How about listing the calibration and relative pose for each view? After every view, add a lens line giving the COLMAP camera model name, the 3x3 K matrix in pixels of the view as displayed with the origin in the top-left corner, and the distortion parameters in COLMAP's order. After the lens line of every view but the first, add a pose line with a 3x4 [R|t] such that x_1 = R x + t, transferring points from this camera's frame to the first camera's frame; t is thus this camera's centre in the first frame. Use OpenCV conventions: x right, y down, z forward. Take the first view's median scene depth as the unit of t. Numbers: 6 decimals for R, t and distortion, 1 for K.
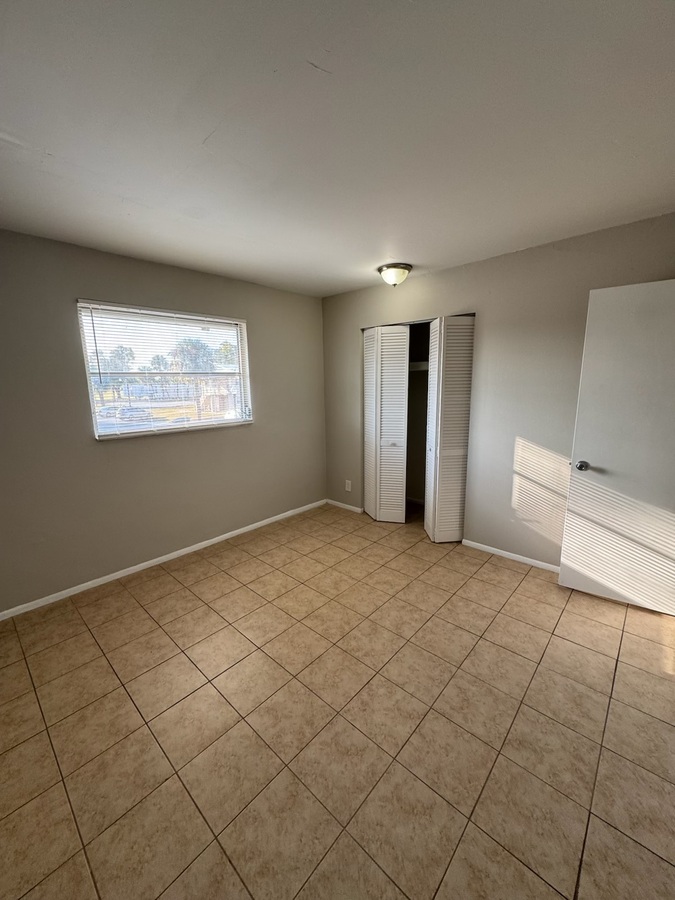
lens RADIAL K [[358.7, 0, 336.3], [0, 358.7, 449.7], [0, 0, 1]] dist [-0.002563, 0.000222]
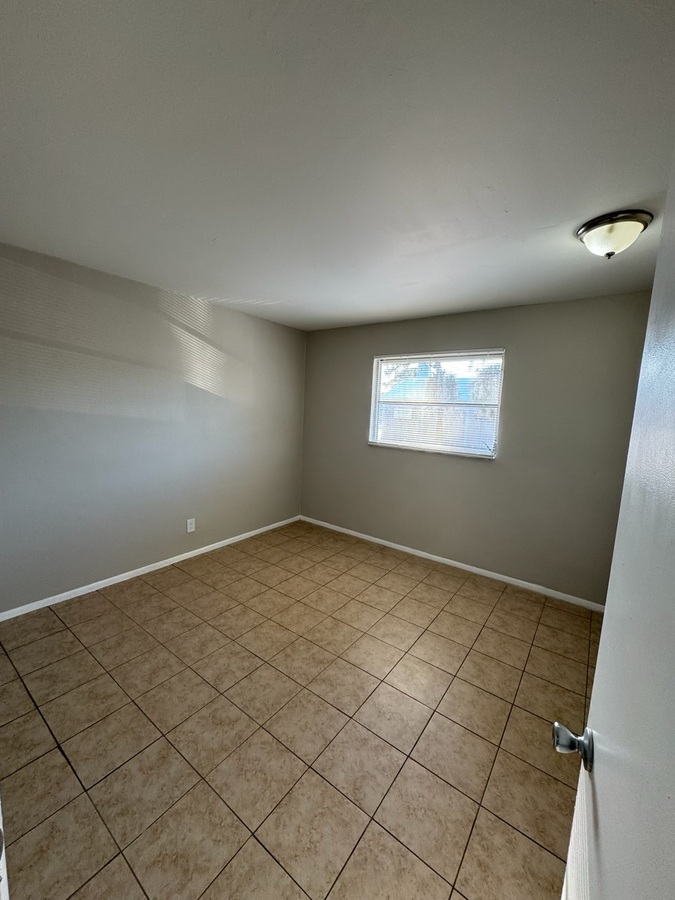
lens RADIAL K [[358.7, 0, 336.3], [0, 358.7, 449.7], [0, 0, 1]] dist [-0.002563, 0.000222]
pose [[0.092929, 0.142238, -0.985461, 1.064977], [-0.230180, 0.966001, 0.117723, -0.193661], [0.968701, 0.215893, 0.122510, 0.859496]]
